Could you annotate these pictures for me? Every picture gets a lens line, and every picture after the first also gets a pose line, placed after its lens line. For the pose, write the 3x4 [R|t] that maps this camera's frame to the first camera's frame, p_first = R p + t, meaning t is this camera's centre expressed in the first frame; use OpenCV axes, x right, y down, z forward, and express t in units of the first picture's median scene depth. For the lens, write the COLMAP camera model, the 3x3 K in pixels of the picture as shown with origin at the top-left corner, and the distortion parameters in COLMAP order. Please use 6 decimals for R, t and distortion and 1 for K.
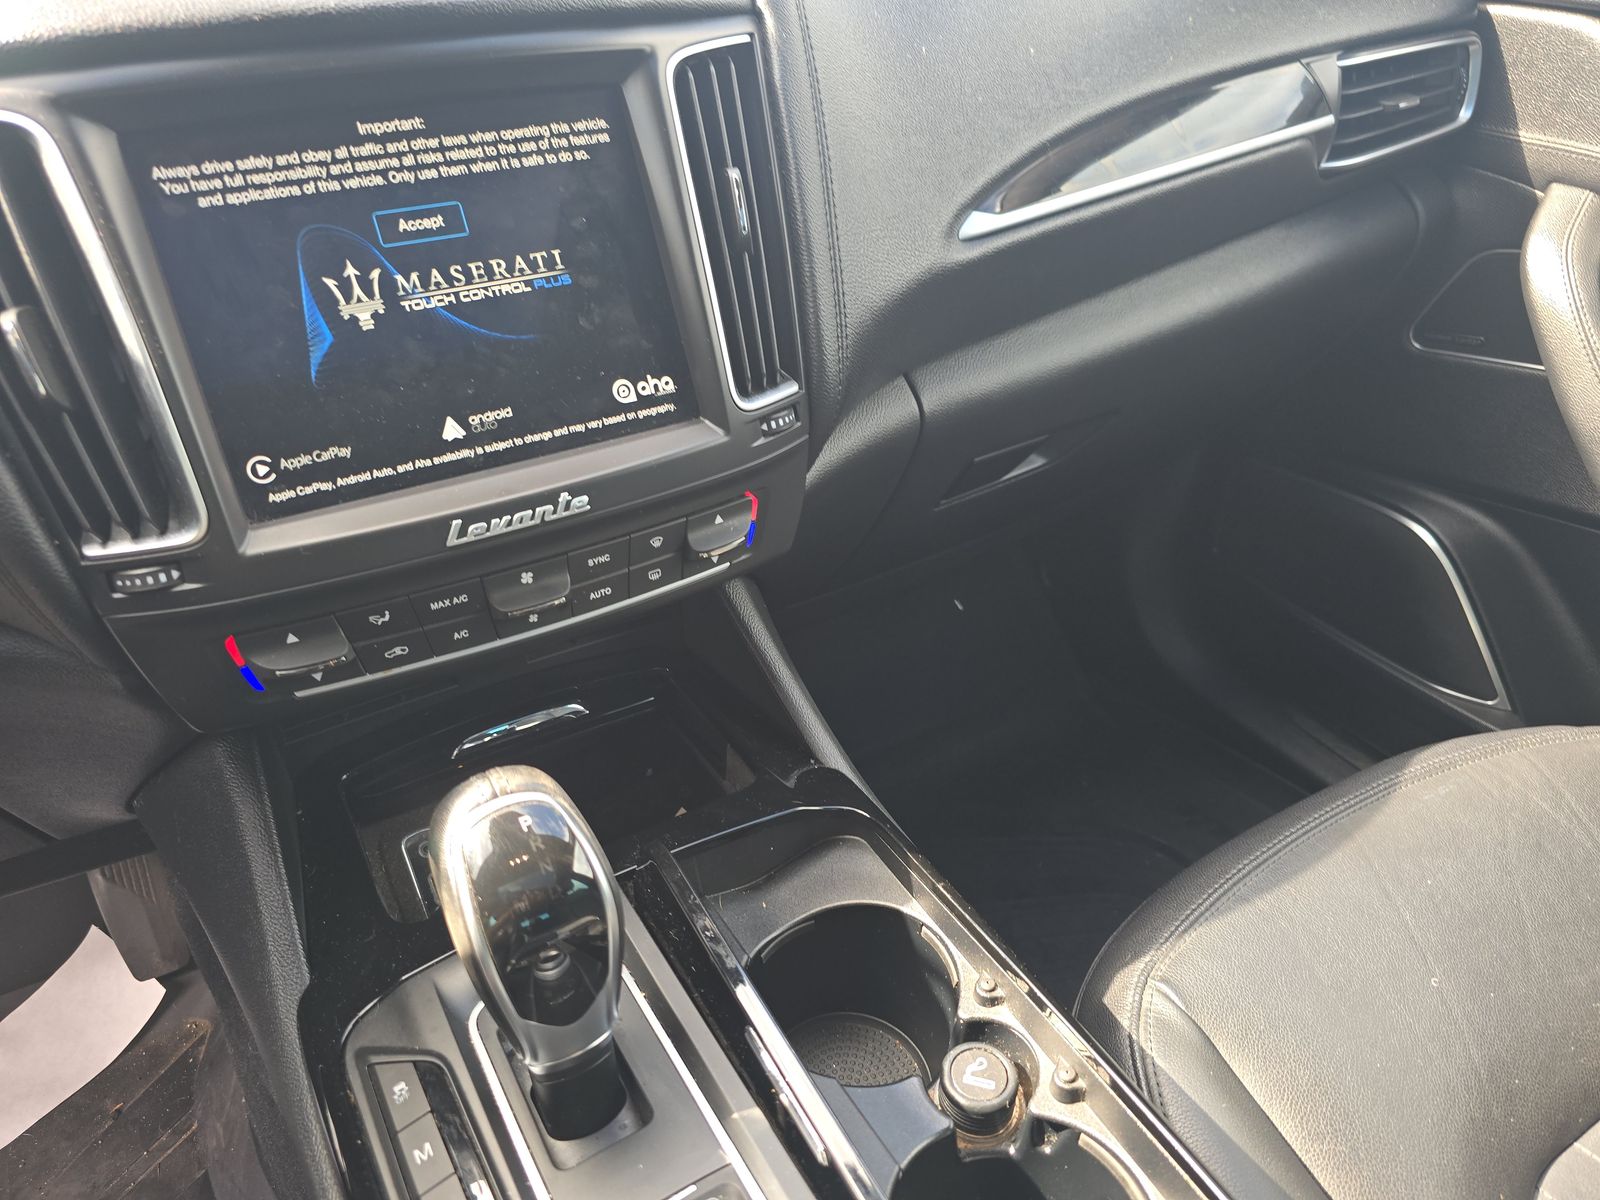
lens RADIAL K [[1074.3, 0, 799.4], [0, 1074.3, 608.2], [0, 0, 1]] dist [0.003867, -0.002298]
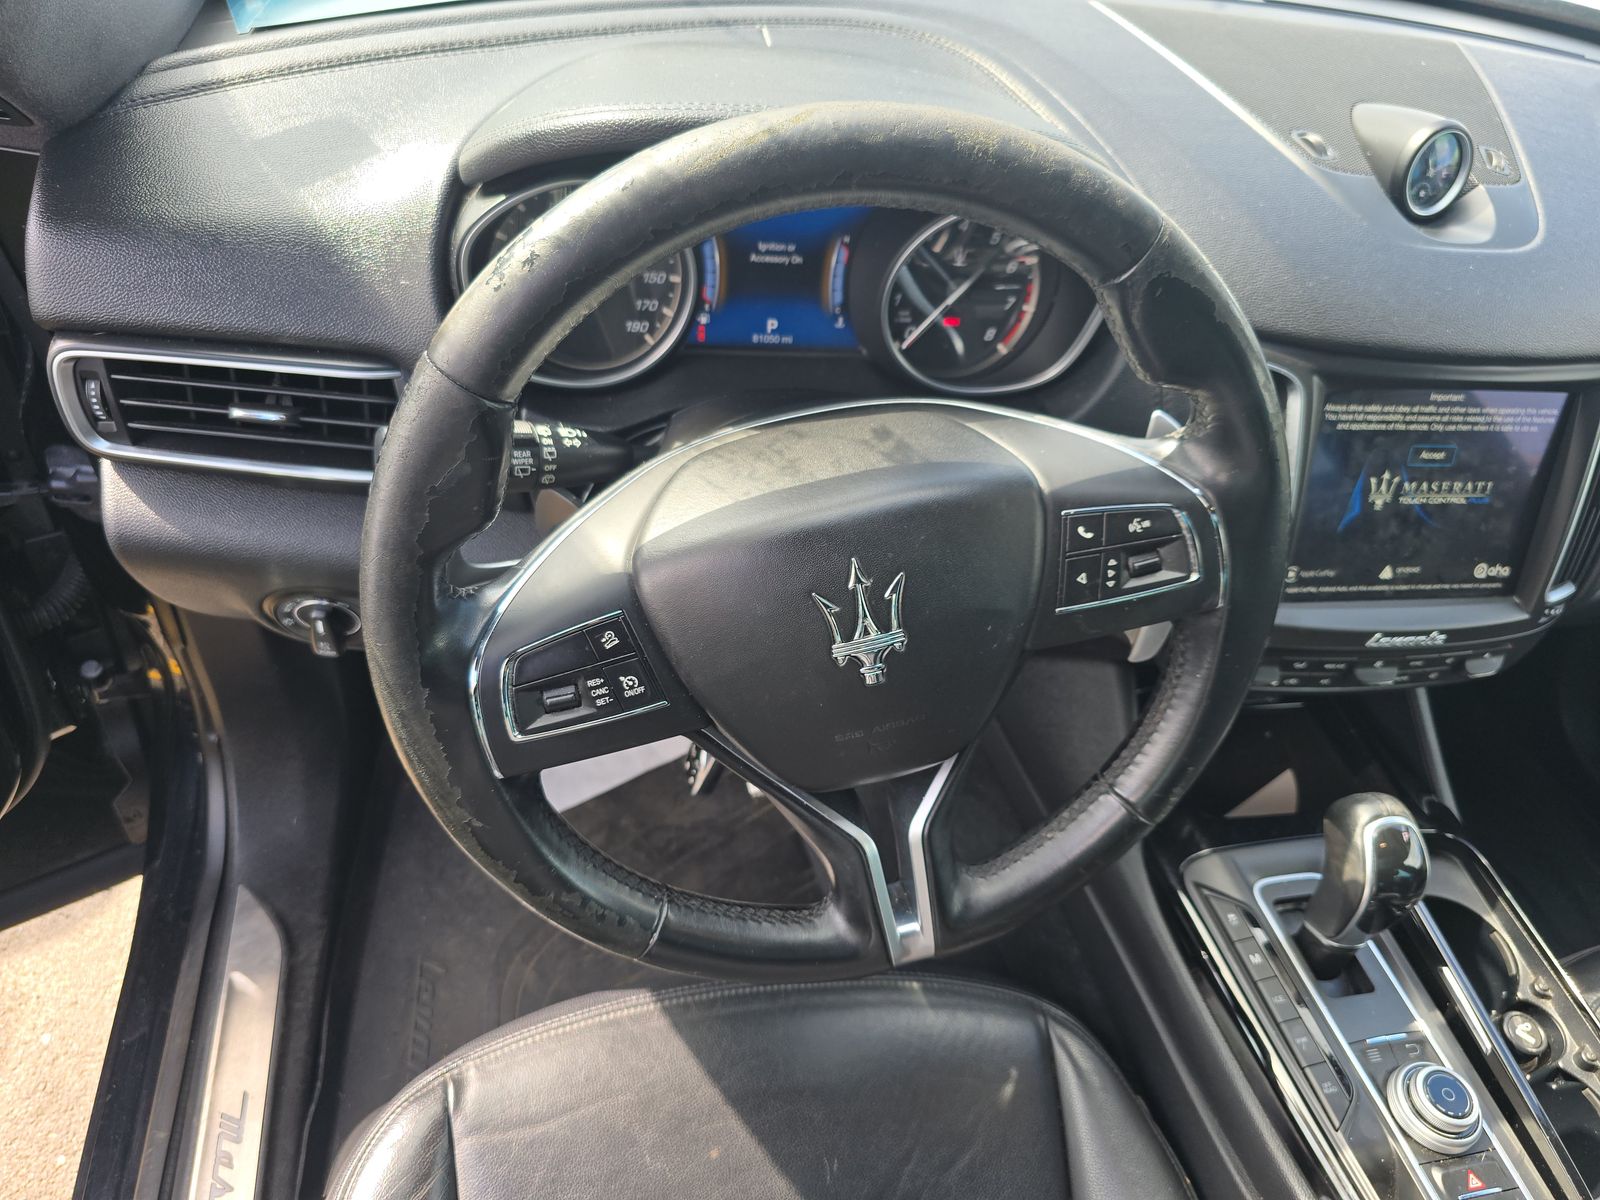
lens RADIAL K [[1086.4, 0, 805.4], [0, 1086.4, 601.8], [0, 0, 1]] dist [-0.010662, -0.004289]
pose [[0.924028, 0.355832, -0.139840, -0.925396], [-0.320852, 0.920627, 0.222483, -0.216238], [0.207908, -0.160713, 0.964855, -0.806112]]
